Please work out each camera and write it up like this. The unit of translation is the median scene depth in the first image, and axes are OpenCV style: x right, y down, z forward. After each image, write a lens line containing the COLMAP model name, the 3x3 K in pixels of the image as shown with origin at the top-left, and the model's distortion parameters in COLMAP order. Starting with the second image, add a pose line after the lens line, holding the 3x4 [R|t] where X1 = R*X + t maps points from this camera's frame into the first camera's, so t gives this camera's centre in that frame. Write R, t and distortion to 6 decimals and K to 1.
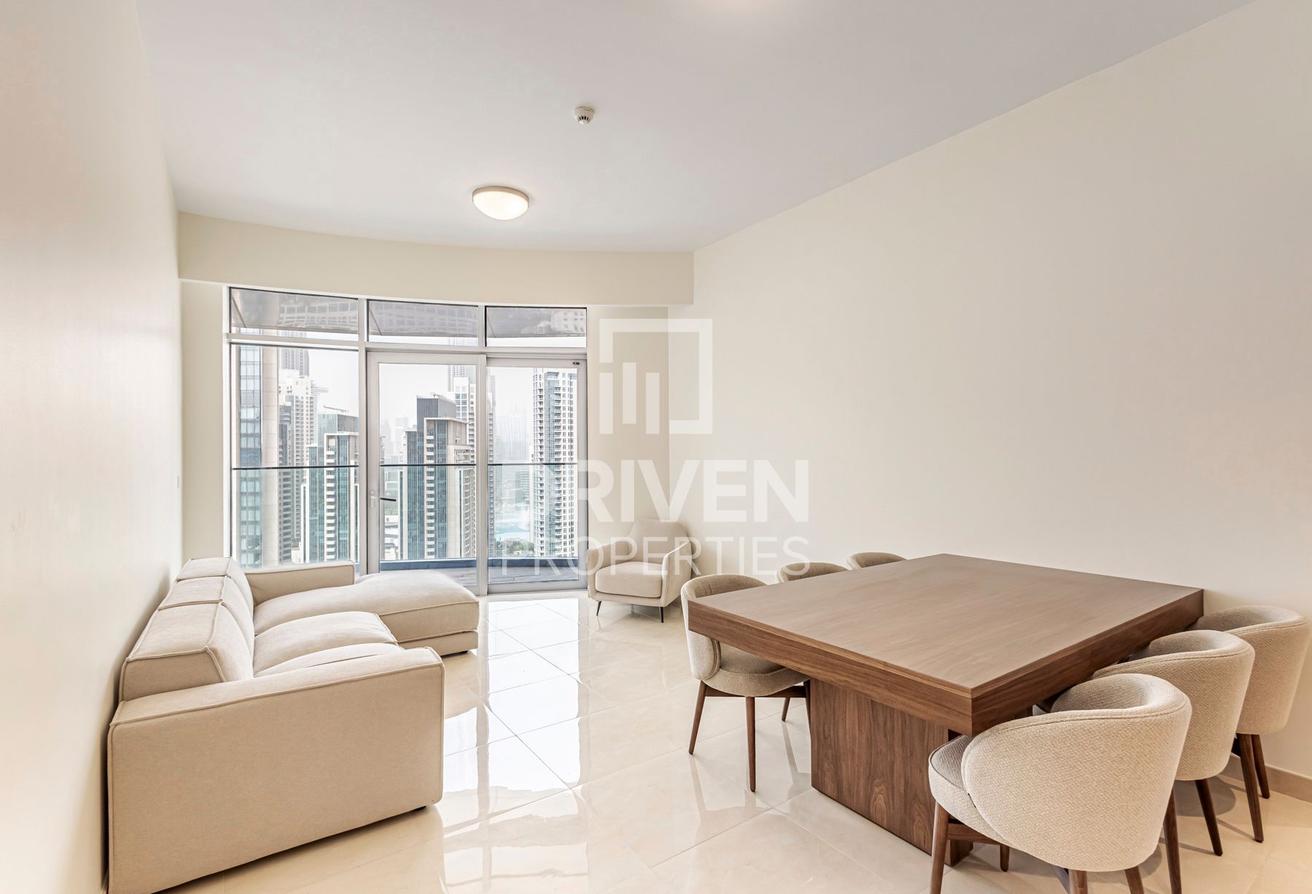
lens RADIAL K [[603.8, 0, 650.8], [0, 603.8, 448.8], [0, 0, 1]] dist [0.014853, 0.001355]
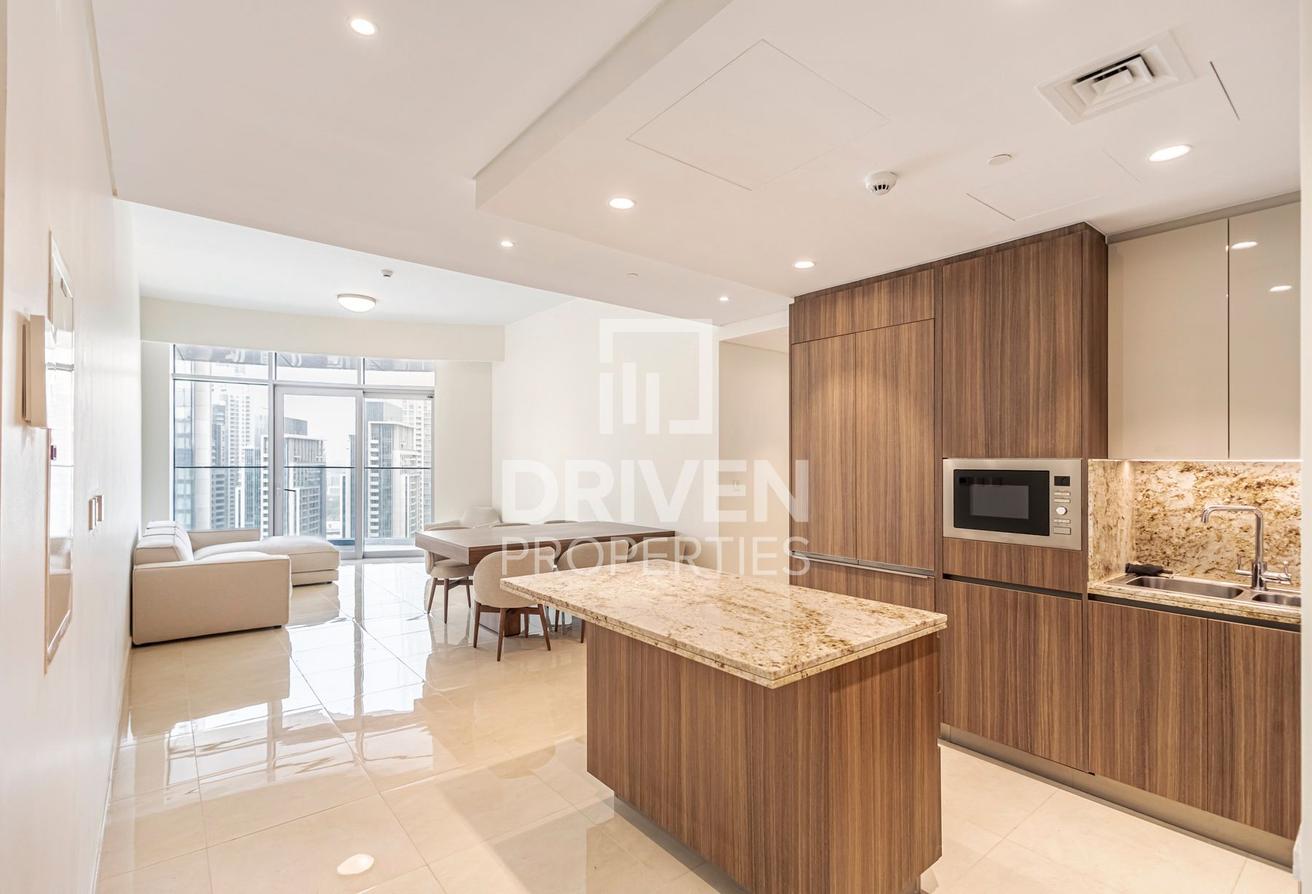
lens RADIAL K [[603.8, 0, 642.1], [0, 603.8, 468.8], [0, 0, 1]] dist [0.014853, 0.001355]
pose [[0.997625, 0.018777, 0.066275, 0.381212], [-0.019938, 0.999658, 0.016911, -0.008348], [-0.065935, -0.018193, 0.997658, -0.613432]]
